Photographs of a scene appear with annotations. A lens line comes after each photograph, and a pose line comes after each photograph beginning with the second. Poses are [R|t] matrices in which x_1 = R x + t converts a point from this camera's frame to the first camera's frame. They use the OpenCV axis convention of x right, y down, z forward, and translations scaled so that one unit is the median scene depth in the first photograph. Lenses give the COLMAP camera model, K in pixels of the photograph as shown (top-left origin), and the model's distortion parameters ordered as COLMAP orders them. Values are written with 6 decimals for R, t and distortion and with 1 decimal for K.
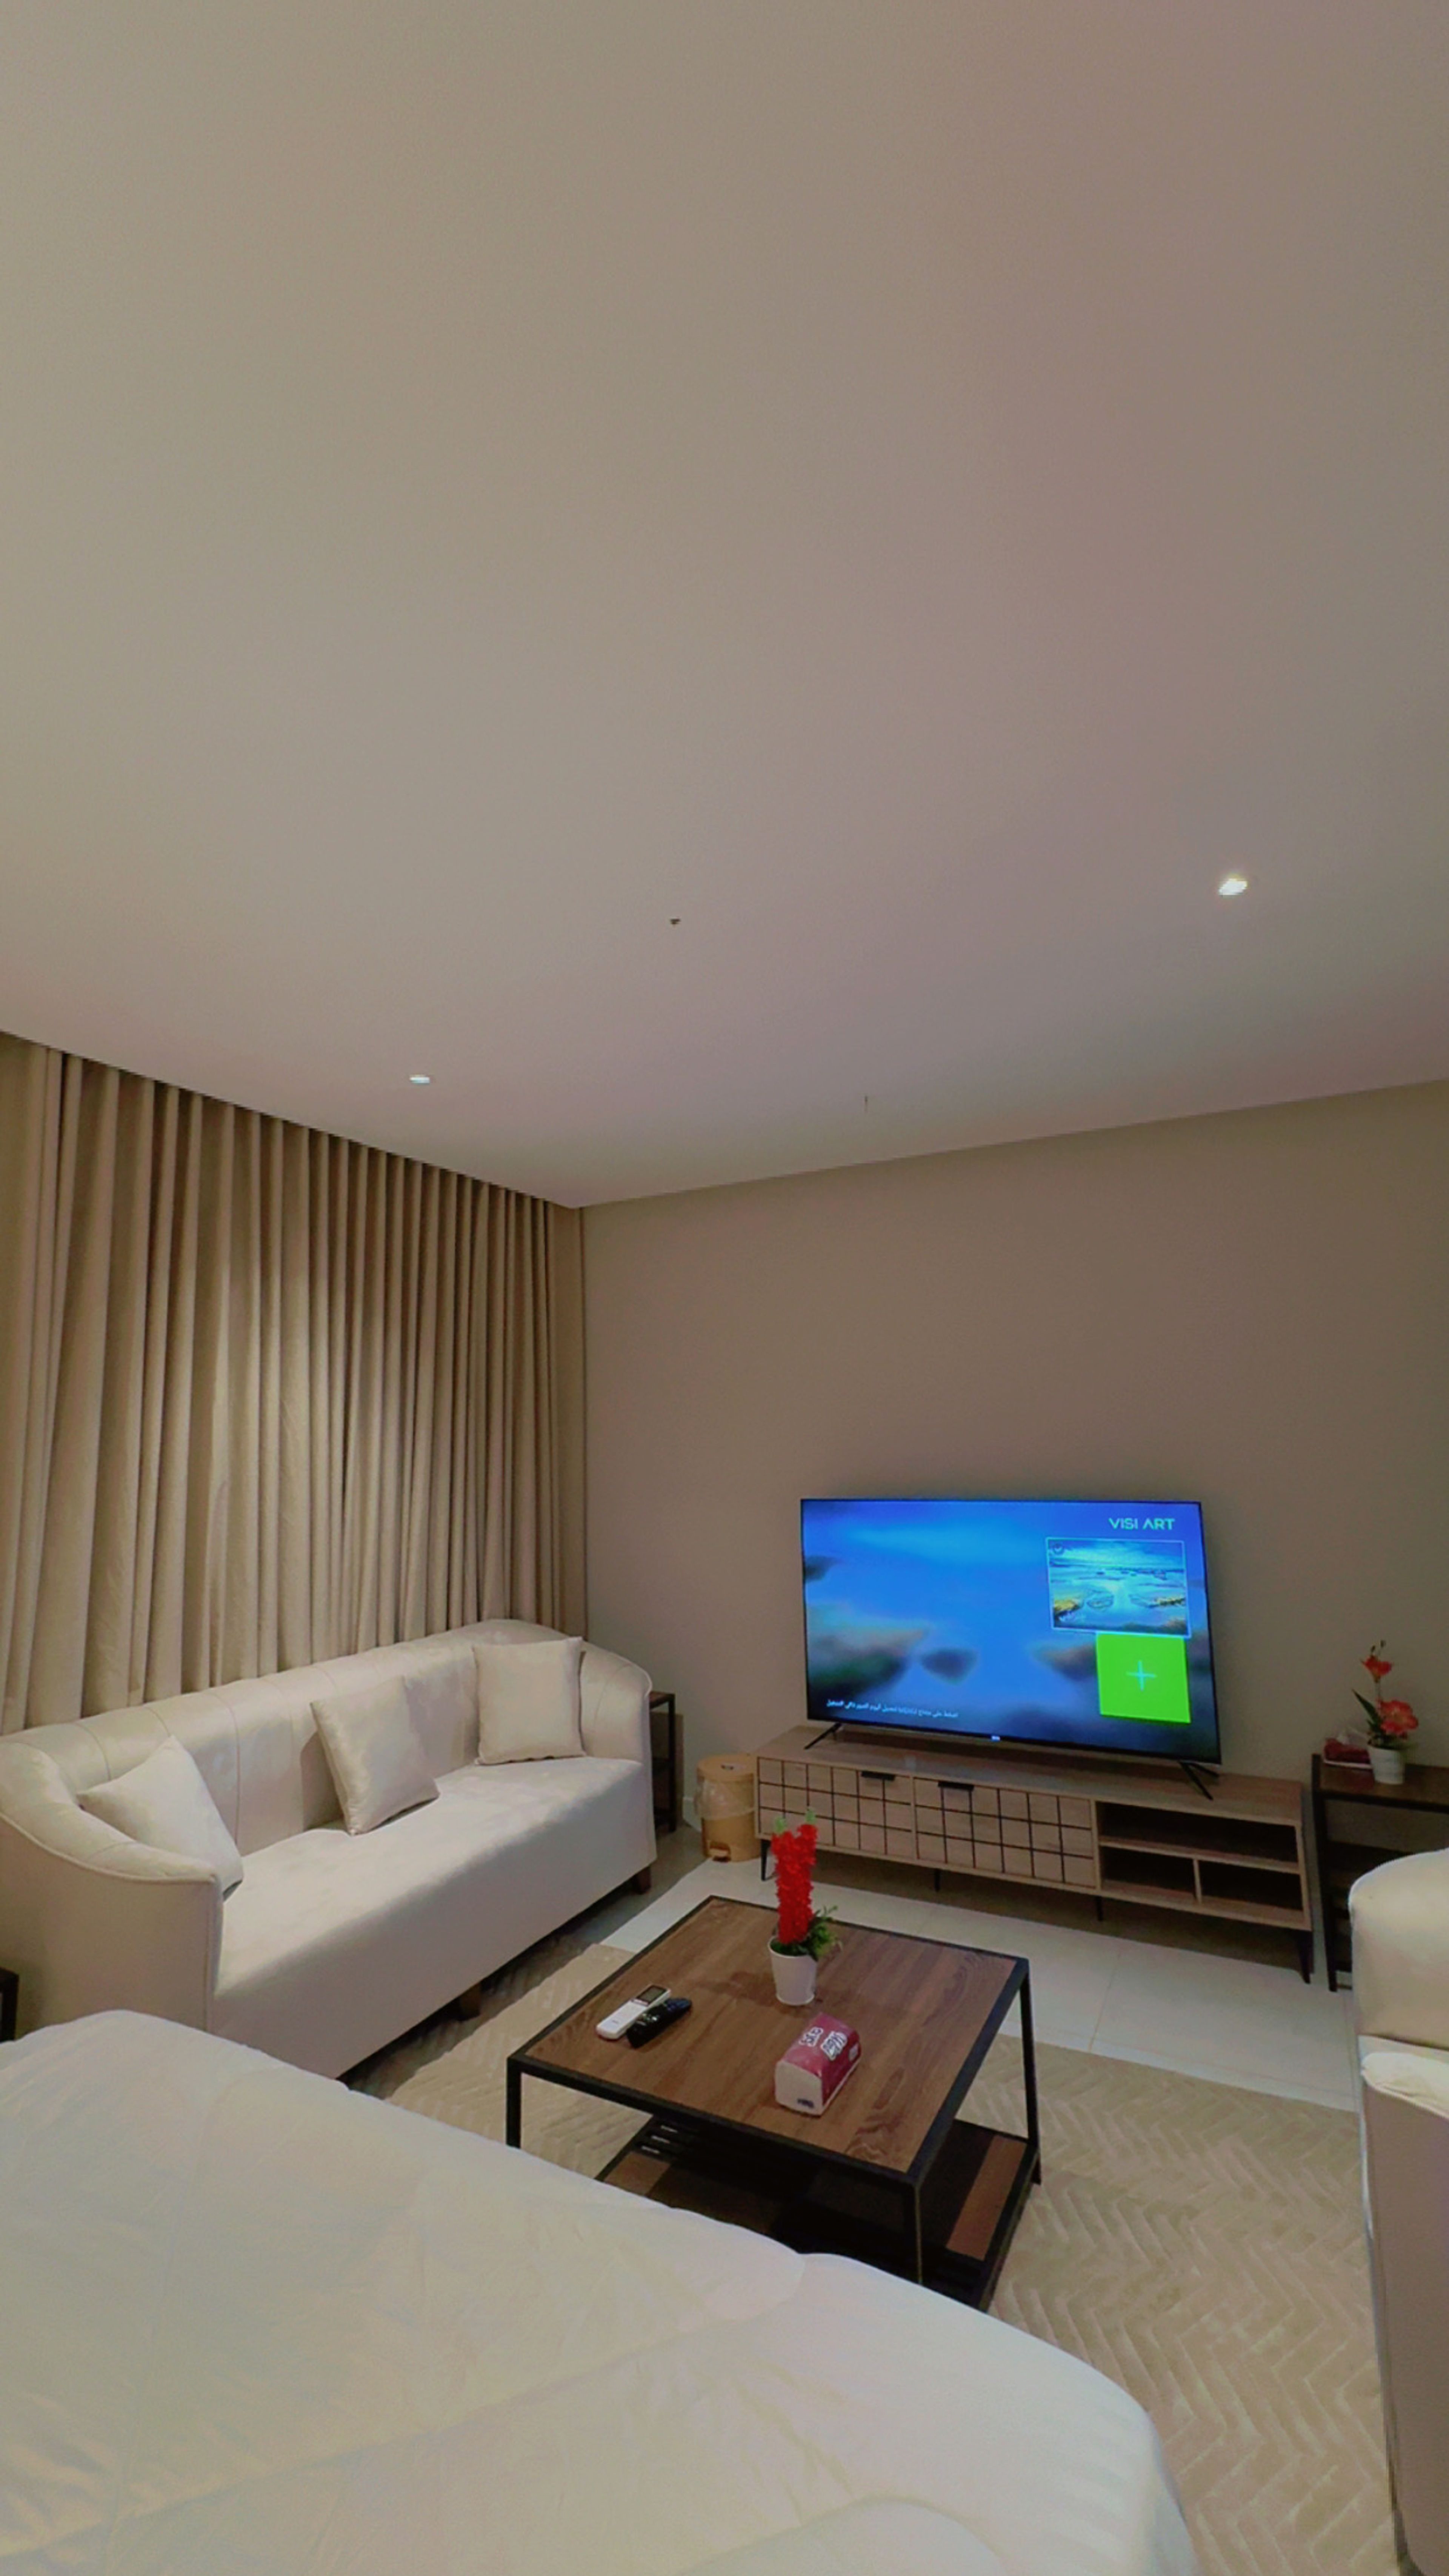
lens RADIAL K [[1065.5, 0, 719.7], [0, 1065.5, 1298.1], [0, 0, 1]] dist [-0.000614, -0.000411]
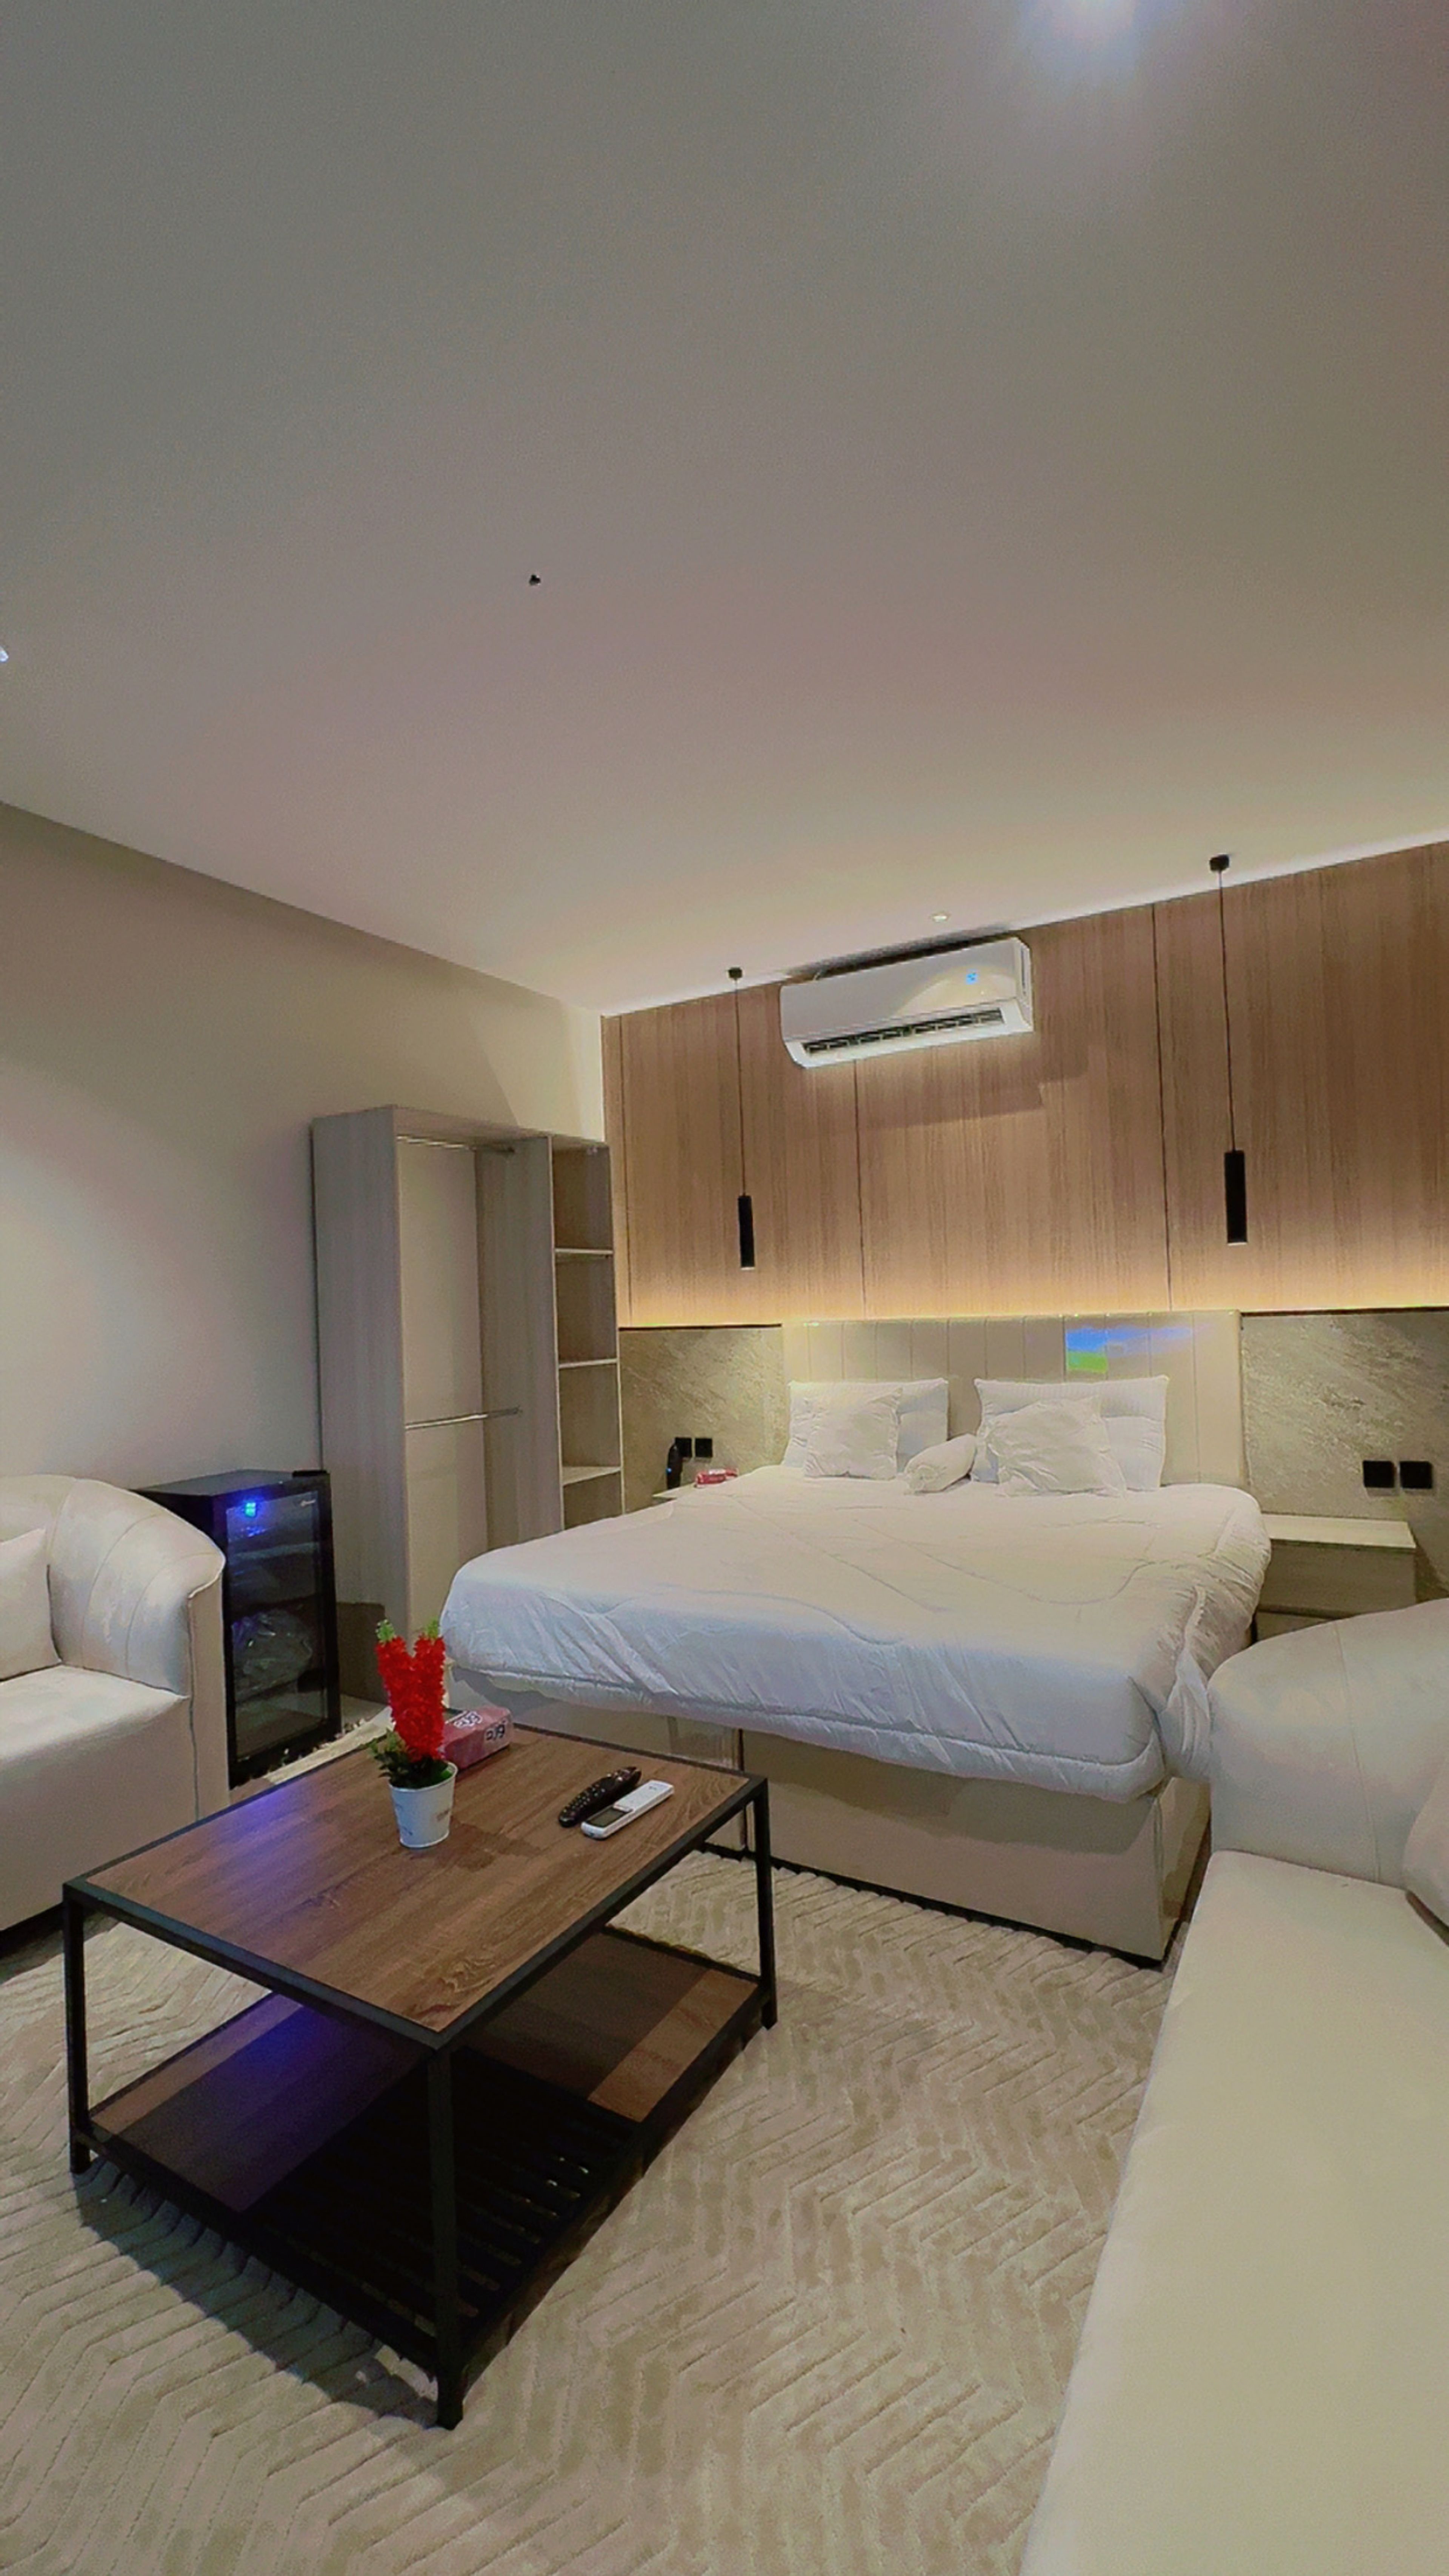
lens RADIAL K [[1065.5, 0, 733.2], [0, 1065.5, 1299.5], [0, 0, 1]] dist [-0.000614, -0.000411]
pose [[-0.997694, 0.060575, 0.030617, -0.133166], [0.056021, 0.989611, -0.132409, 0.246326], [-0.038320, -0.130389, -0.990722, 1.185200]]
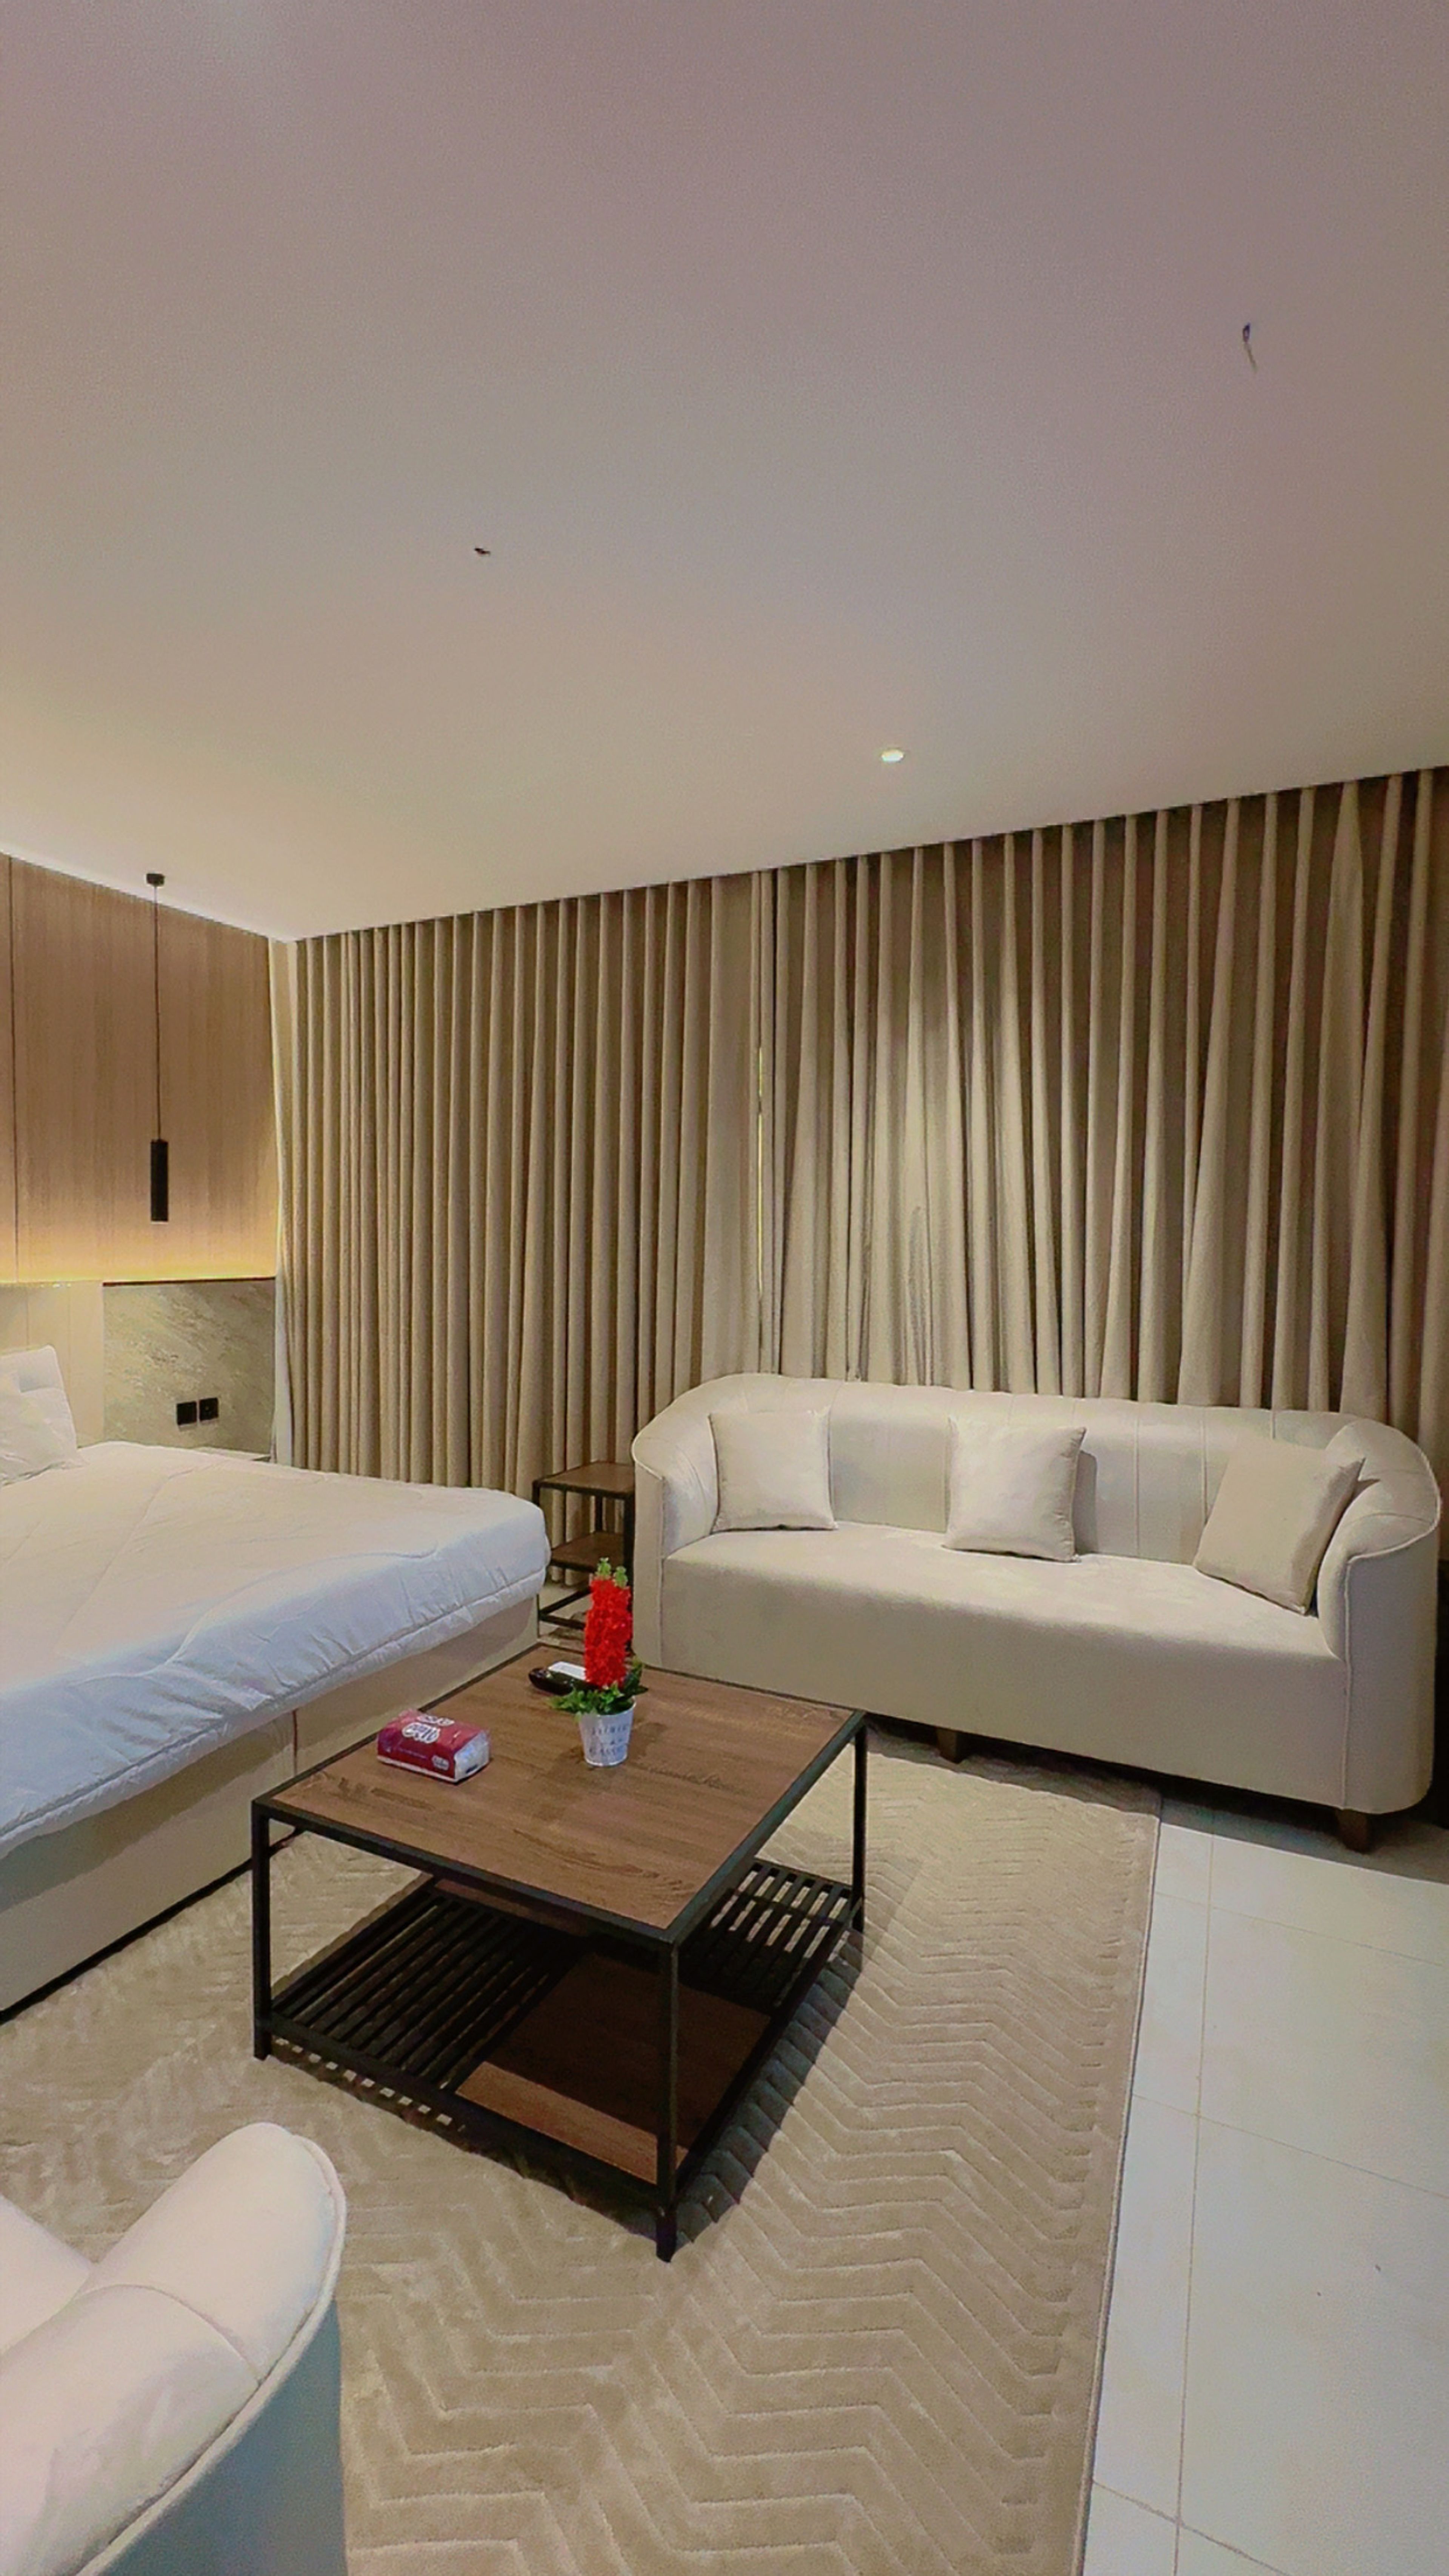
lens RADIAL K [[1065.5, 0, 722.6], [0, 1065.5, 1287.7], [0, 0, 1]] dist [-0.000614, -0.000411]
pose [[0.031192, 0.065995, -0.997332, 0.595525], [0.119518, 0.990412, 0.069275, 0.148136], [0.992342, -0.121360, 0.023006, 0.729233]]
